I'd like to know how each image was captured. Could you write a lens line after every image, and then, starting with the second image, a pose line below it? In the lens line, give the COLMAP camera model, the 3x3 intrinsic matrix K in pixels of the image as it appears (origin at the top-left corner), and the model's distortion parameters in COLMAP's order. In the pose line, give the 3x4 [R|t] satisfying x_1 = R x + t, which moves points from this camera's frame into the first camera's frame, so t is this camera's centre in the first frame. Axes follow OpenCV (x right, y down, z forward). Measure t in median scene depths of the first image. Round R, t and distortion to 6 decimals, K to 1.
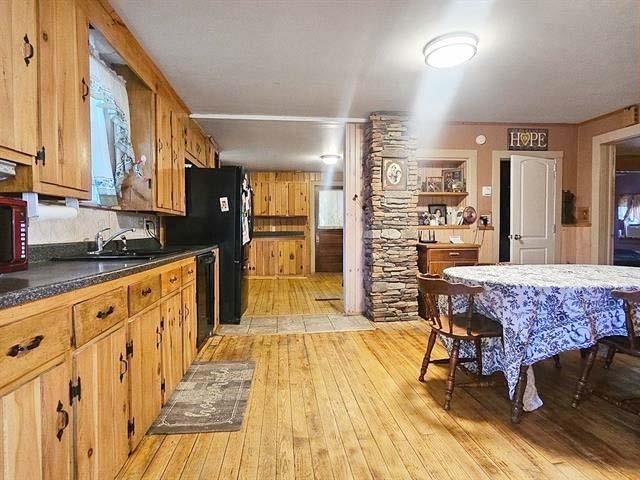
lens RADIAL K [[337.8, 0, 320.0], [0, 337.8, 240.0], [0, 0, 1]] dist [-0.003985, -0.000754]
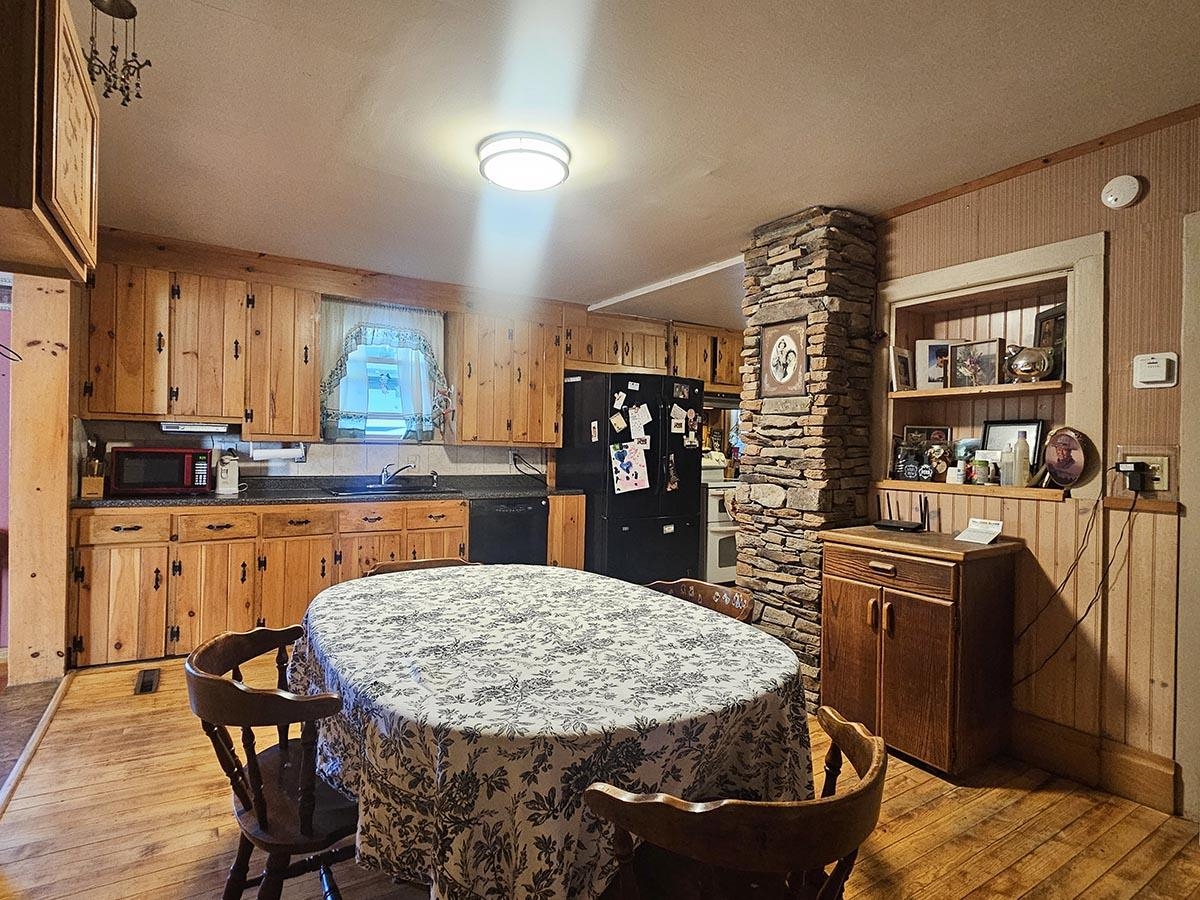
lens RADIAL K [[633.3, 0, 600.0], [0, 633.3, 450.0], [0, 0, 1]] dist [-0.003985, -0.000754]
pose [[0.438284, 0.021846, -0.898571, 0.865109], [-0.049101, 0.998794, 0.000333, -0.067252], [0.897494, 0.043975, 0.438828, 0.435377]]
